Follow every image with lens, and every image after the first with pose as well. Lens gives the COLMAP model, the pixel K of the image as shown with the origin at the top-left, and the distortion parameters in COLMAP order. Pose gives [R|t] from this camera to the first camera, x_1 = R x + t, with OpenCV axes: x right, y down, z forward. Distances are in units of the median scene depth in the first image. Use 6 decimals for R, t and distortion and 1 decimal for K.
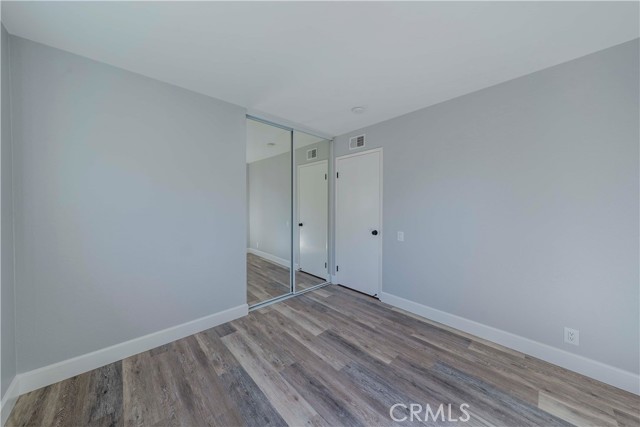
lens RADIAL K [[214.1, 0, 316.4], [0, 214.1, 211.0], [0, 0, 1]] dist [0.002813, -0.000261]
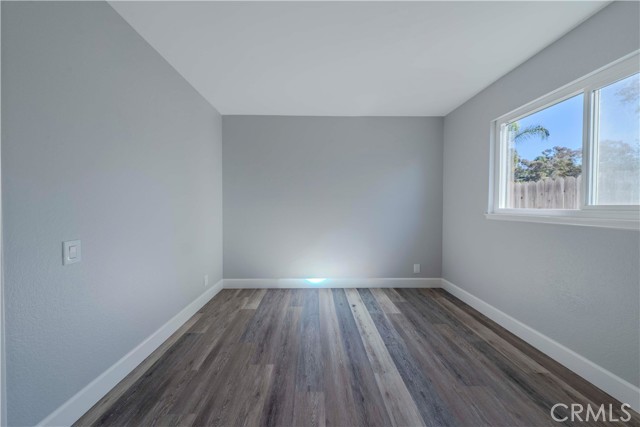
lens RADIAL K [[214.1, 0, 317.0], [0, 214.1, 207.2], [0, 0, 1]] dist [0.002813, -0.000261]
pose [[-0.744867, -0.006853, 0.667178, -0.392070], [0.012323, 0.999635, 0.024026, 0.035852], [-0.667100, 0.026118, -0.744510, 1.528720]]
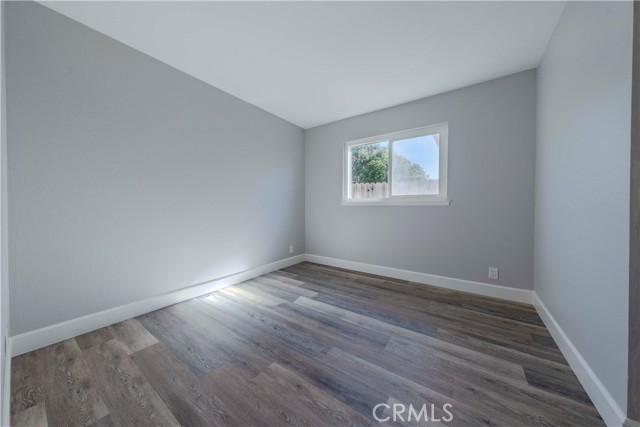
lens RADIAL K [[214.1, 0, 316.9], [0, 214.1, 207.2], [0, 0, 1]] dist [0.002813, -0.000261]
pose [[-0.978347, -0.002643, -0.206953, 0.348501], [-0.007487, 0.999716, 0.022625, 0.123771], [0.206835, 0.023684, -0.978089, 1.789569]]
